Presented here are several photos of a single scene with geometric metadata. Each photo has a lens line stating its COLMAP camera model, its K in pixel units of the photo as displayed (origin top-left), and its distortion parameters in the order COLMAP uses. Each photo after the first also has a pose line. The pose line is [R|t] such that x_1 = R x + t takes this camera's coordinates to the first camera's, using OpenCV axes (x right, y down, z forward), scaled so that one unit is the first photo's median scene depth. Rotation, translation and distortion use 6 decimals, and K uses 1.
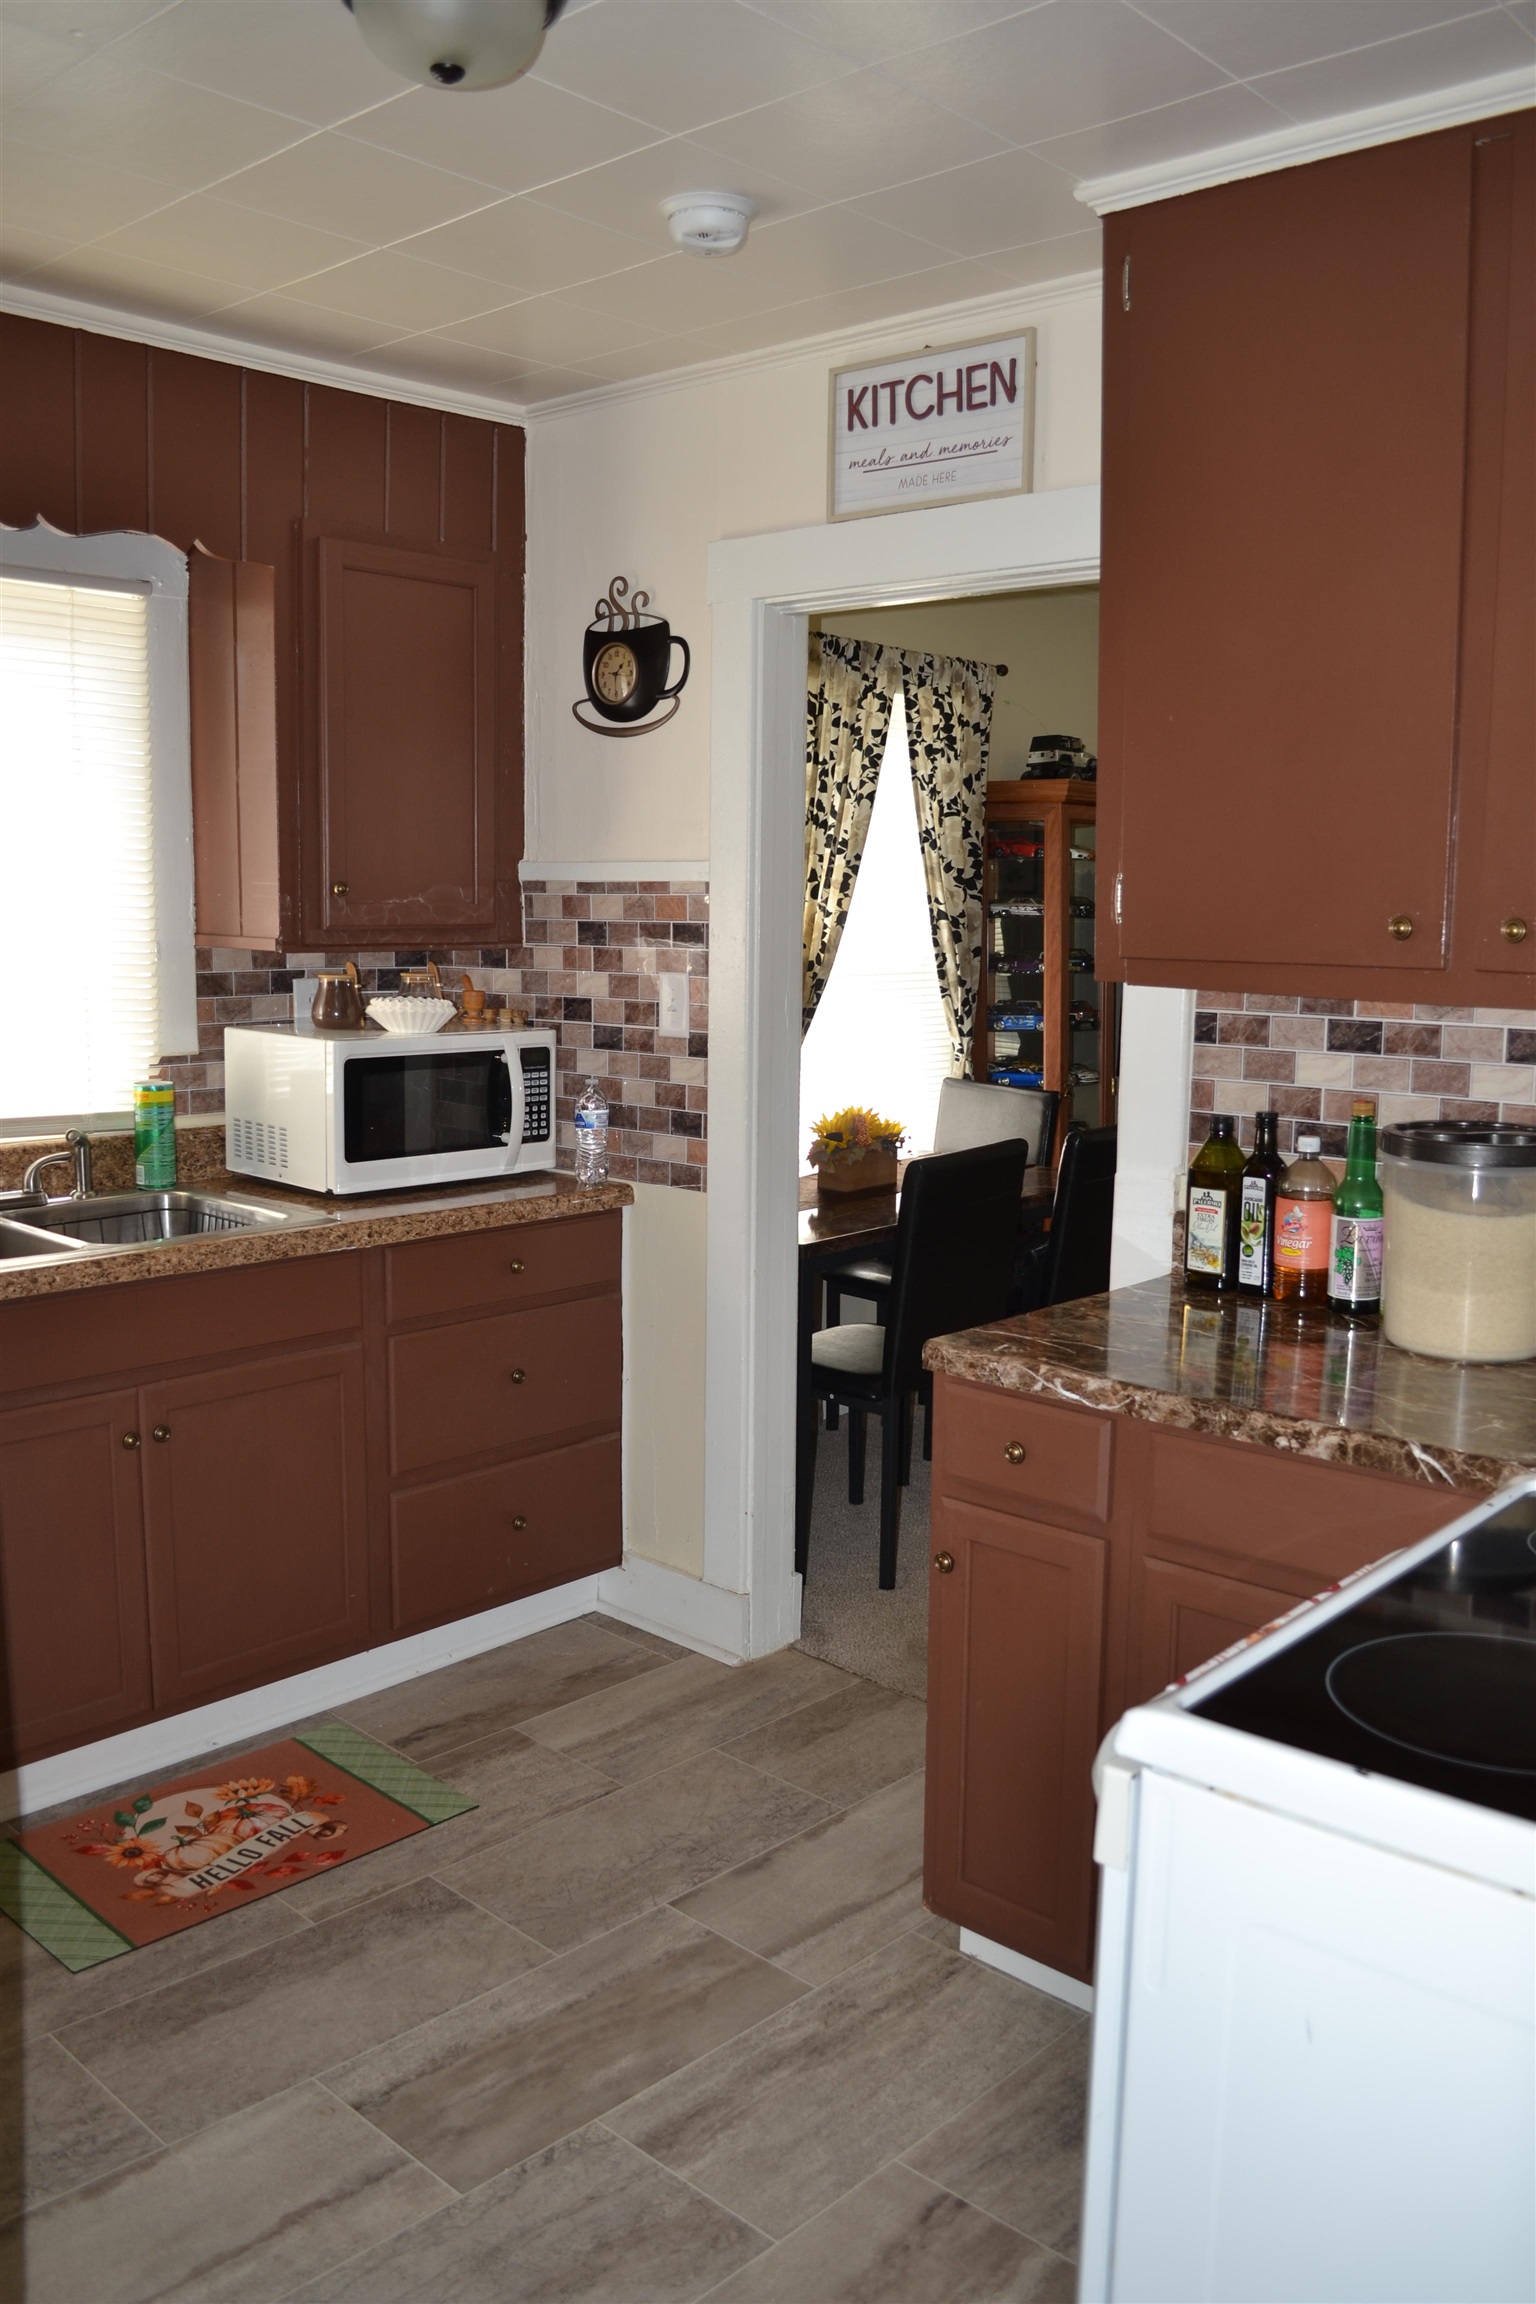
lens RADIAL K [[1835.6, 0, 746.9], [0, 1835.6, 1163.5], [0, 0, 1]] dist [-0.081477, 0.009035]
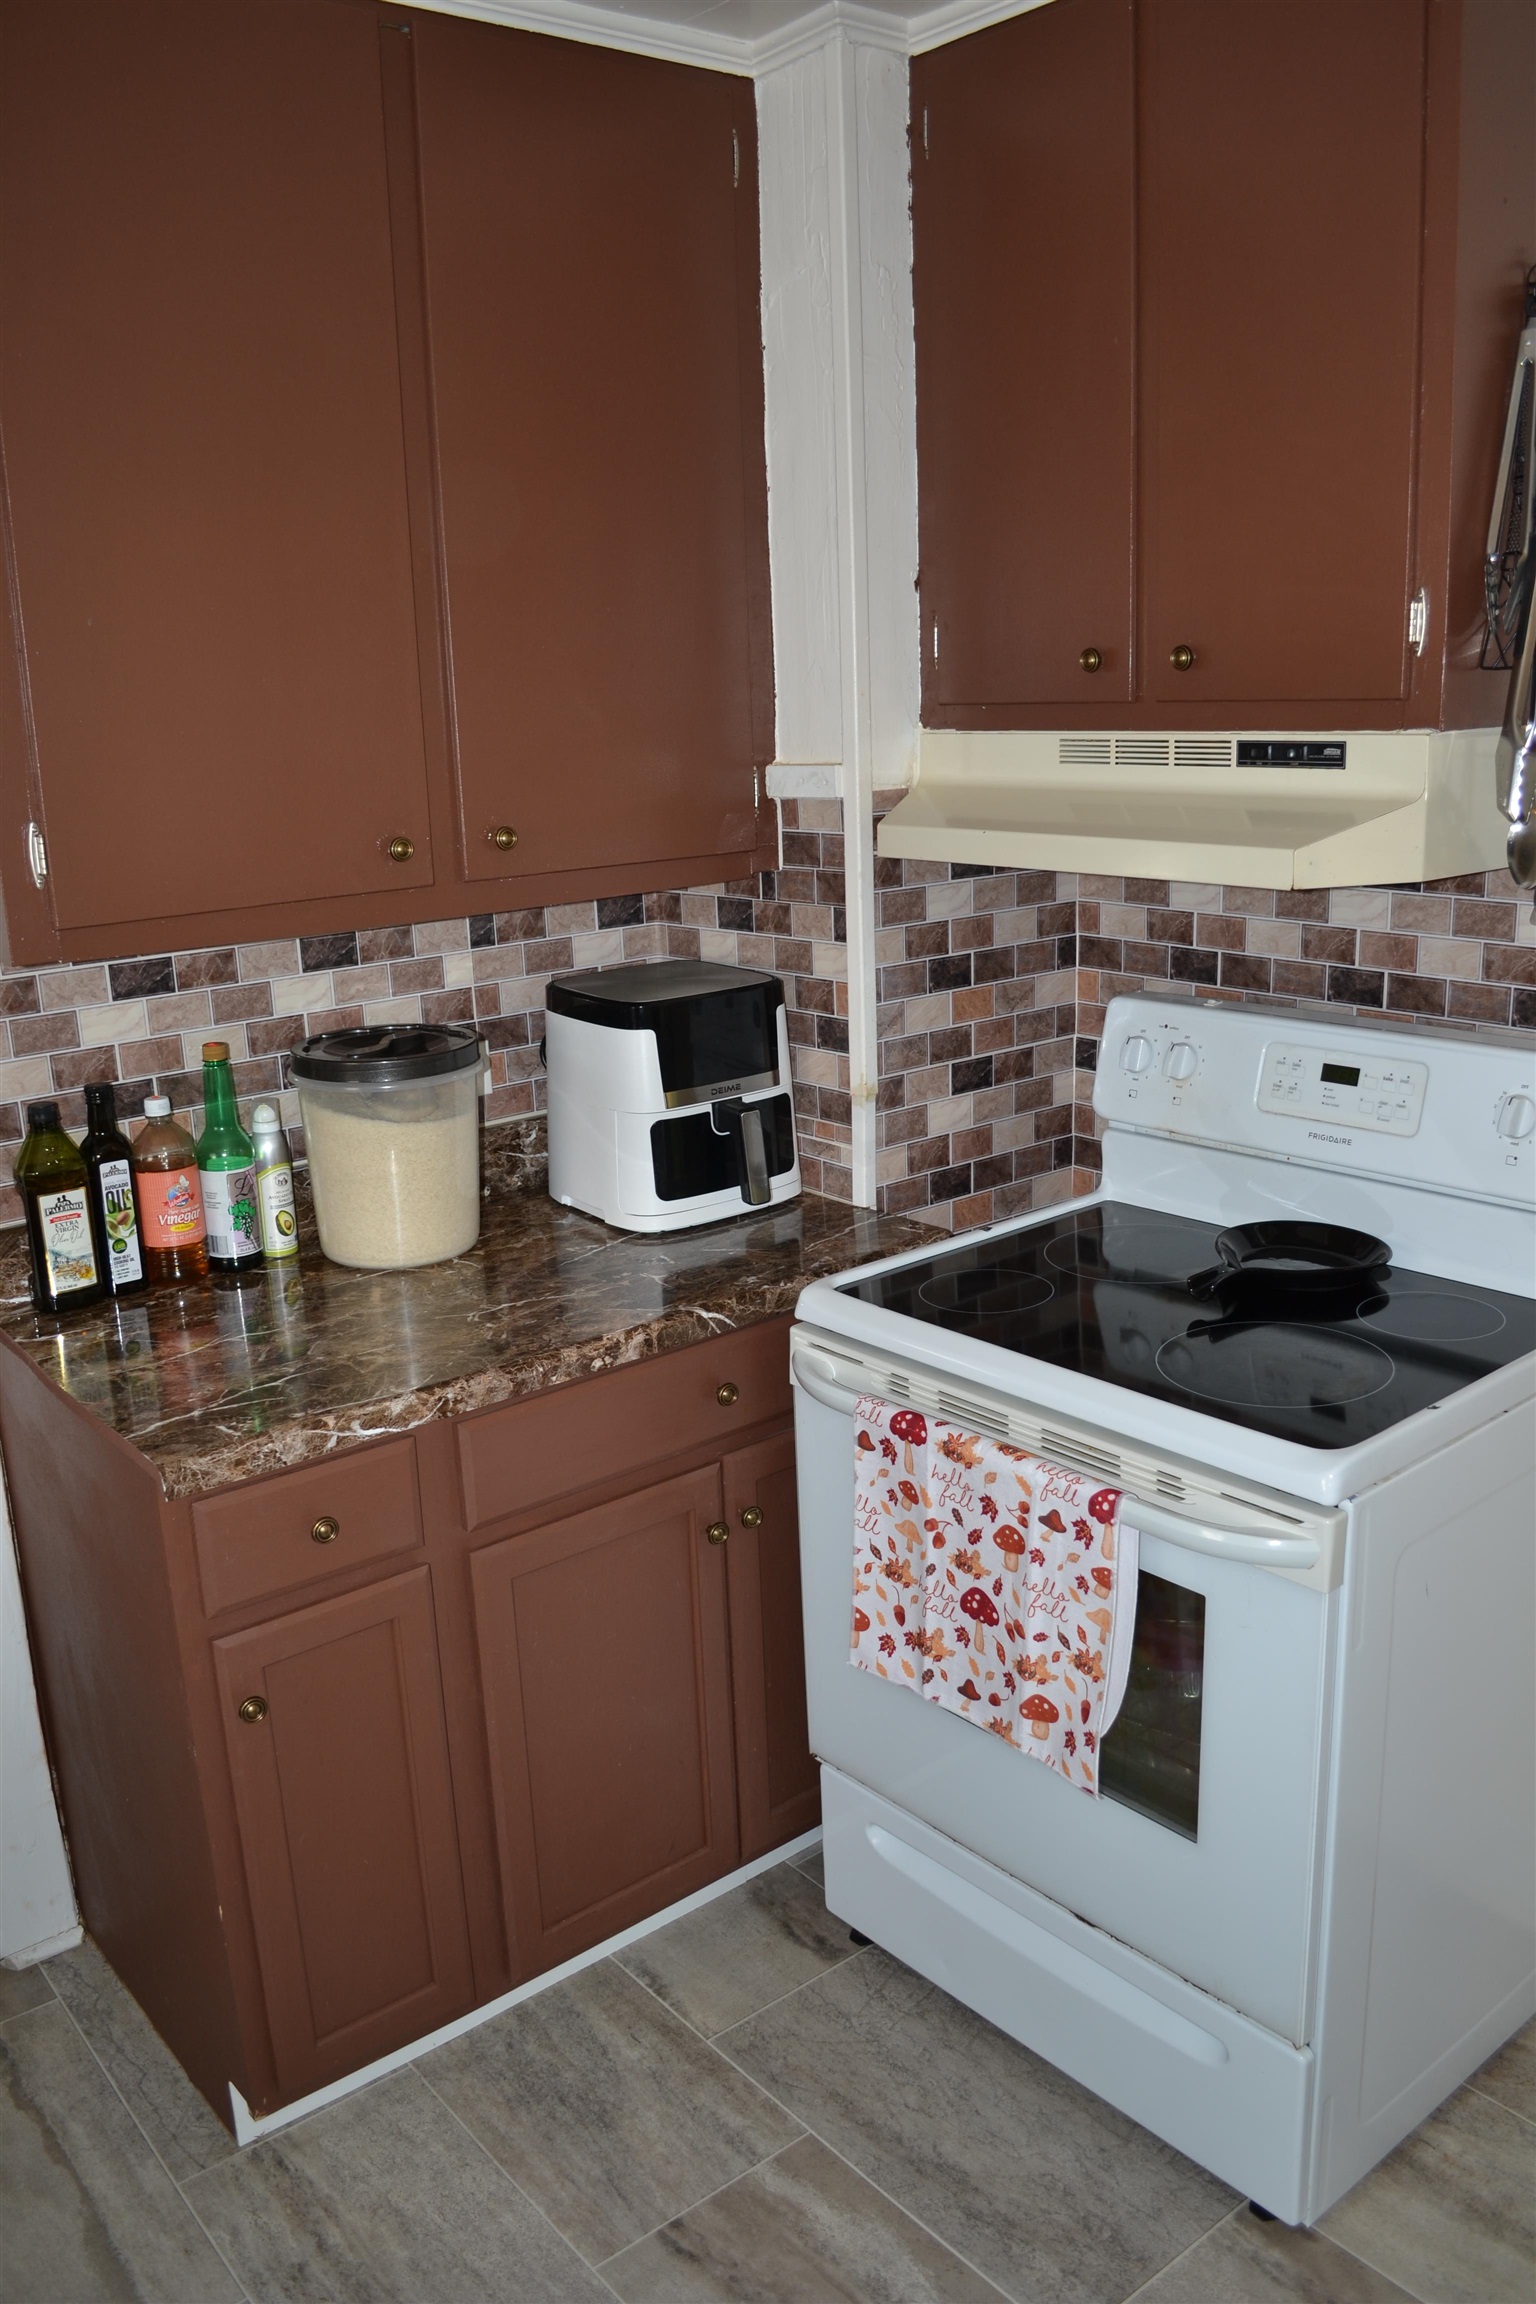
lens RADIAL K [[1835.6, 0, 762.5], [0, 1835.6, 1154.3], [0, 0, 1]] dist [-0.081477, 0.009035]
pose [[0.140150, -0.259263, 0.955584, -0.498763], [0.183618, 0.955174, 0.232222, -0.139353], [-0.972956, 0.142917, 0.181473, 0.558921]]
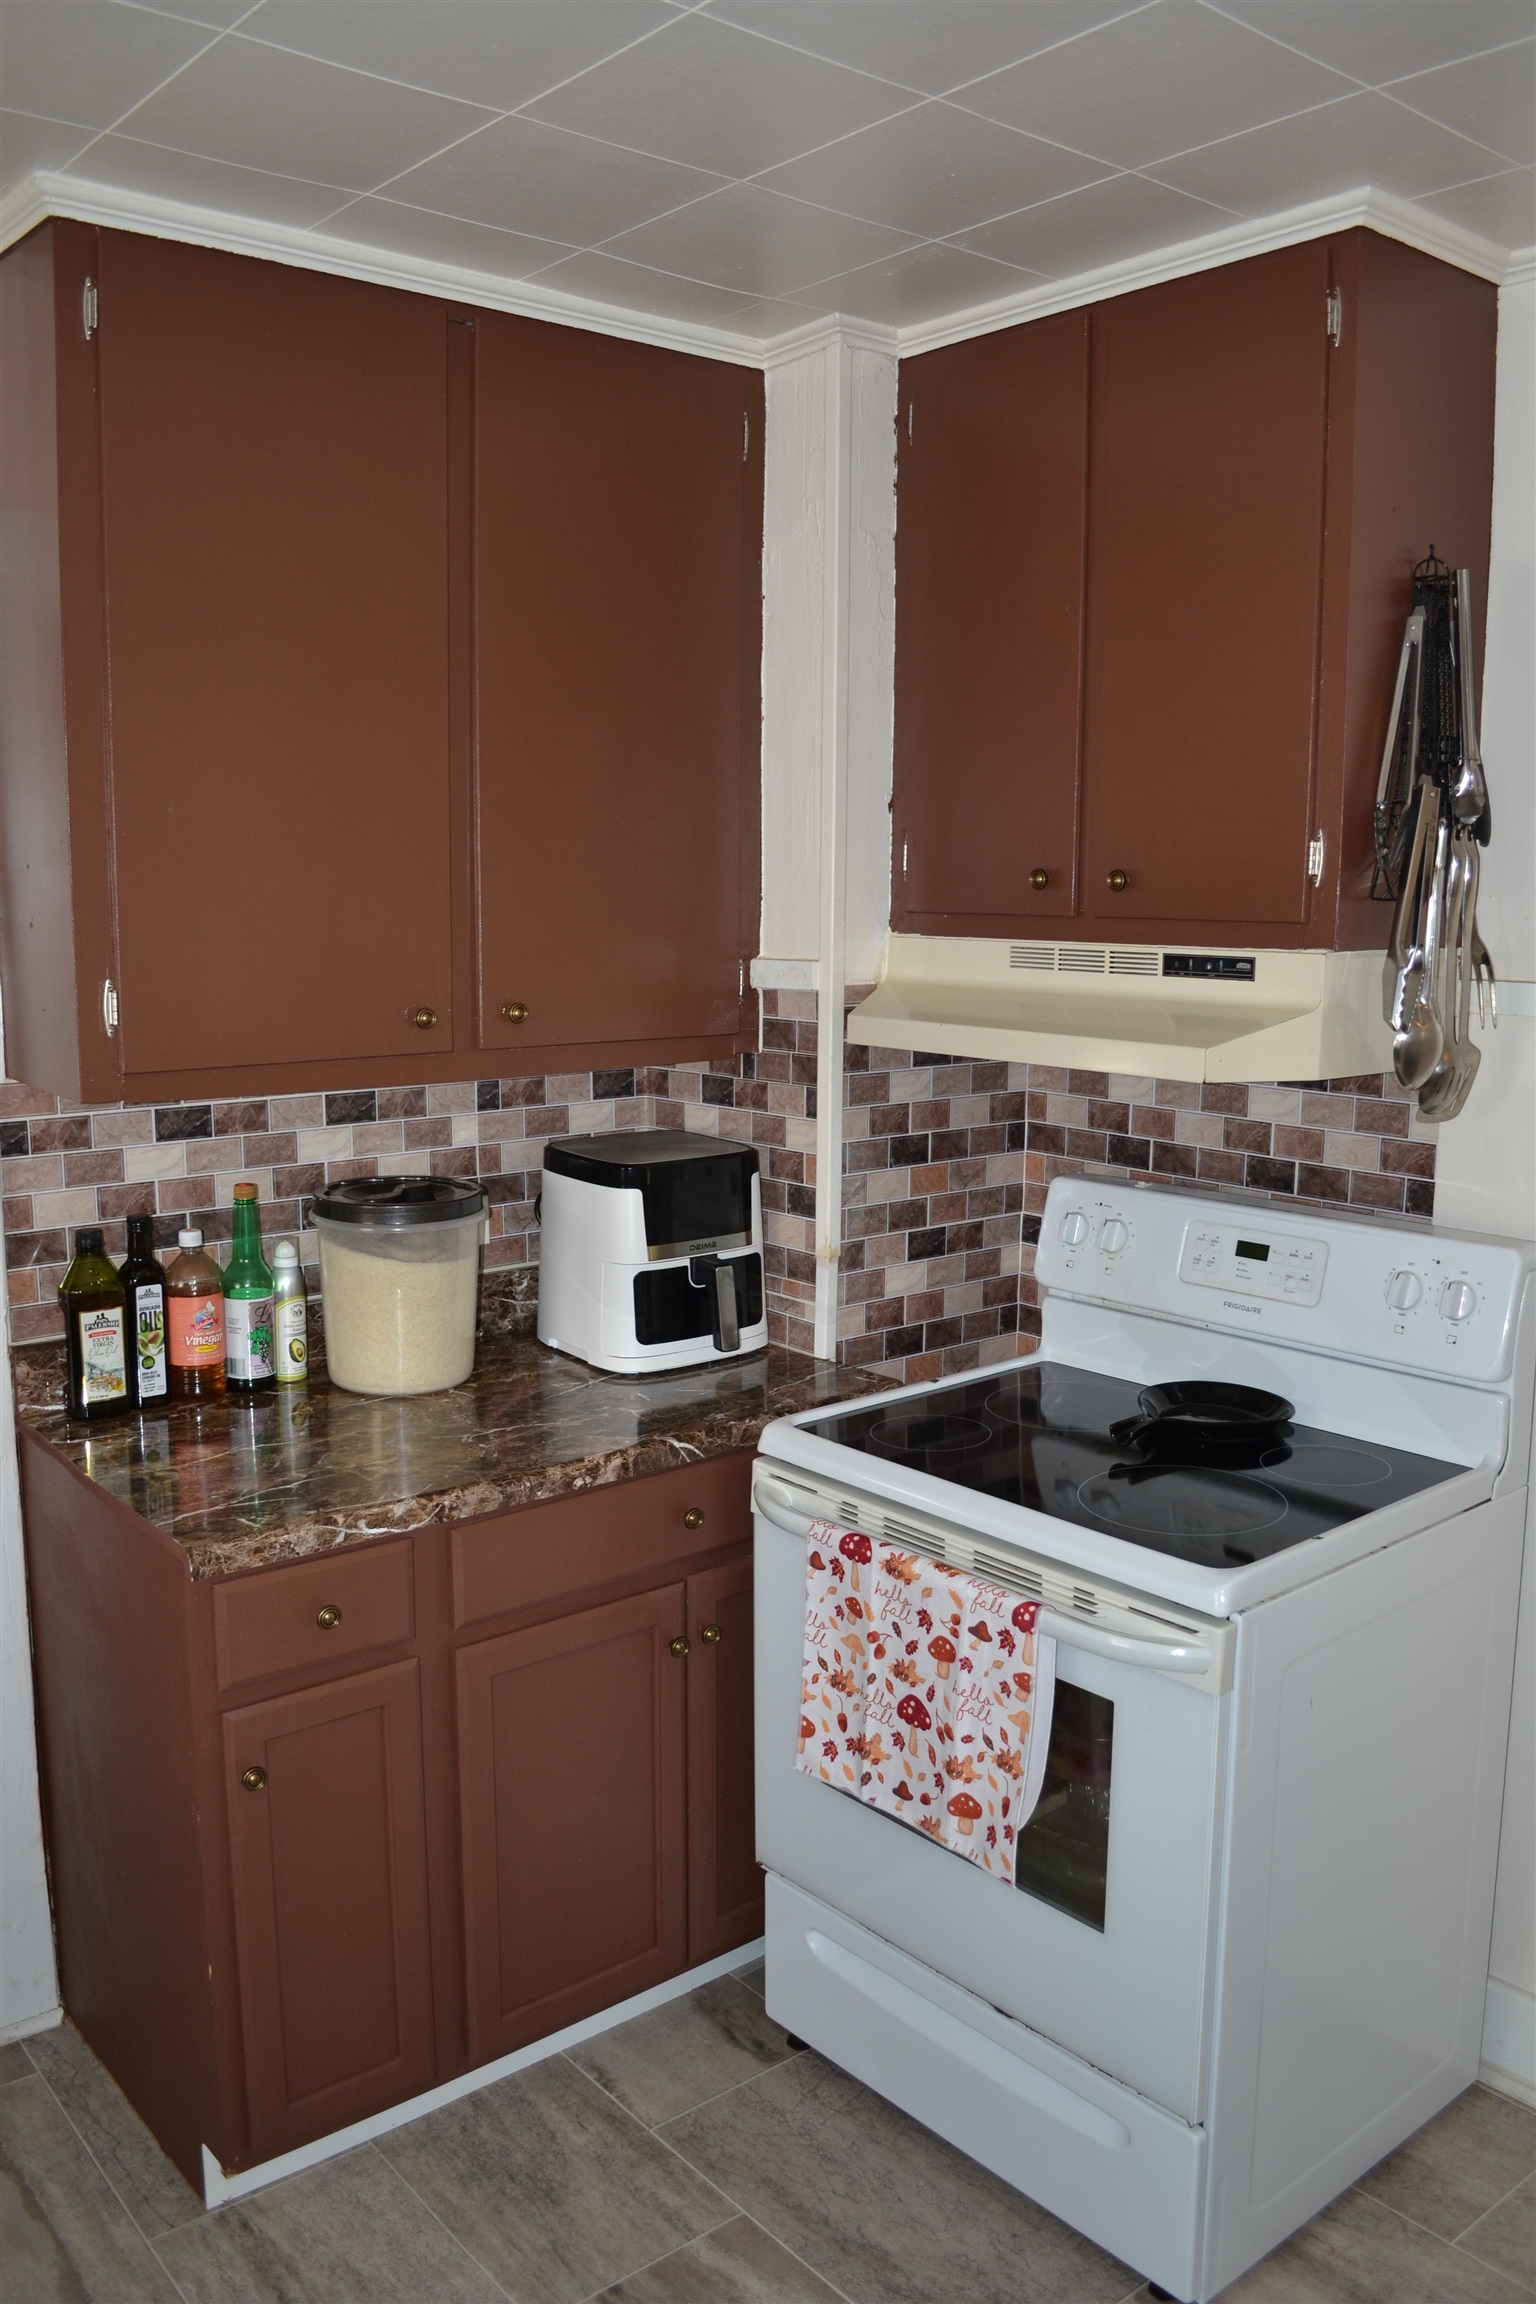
lens RADIAL K [[1835.6, 0, 760.2], [0, 1835.6, 1147.9], [0, 0, 1]] dist [-0.081477, 0.009035]
pose [[0.134393, -0.150084, 0.979496, -0.601349], [0.142937, 0.981062, 0.130712, -0.142341], [-0.980565, 0.122440, 0.153301, 0.544892]]
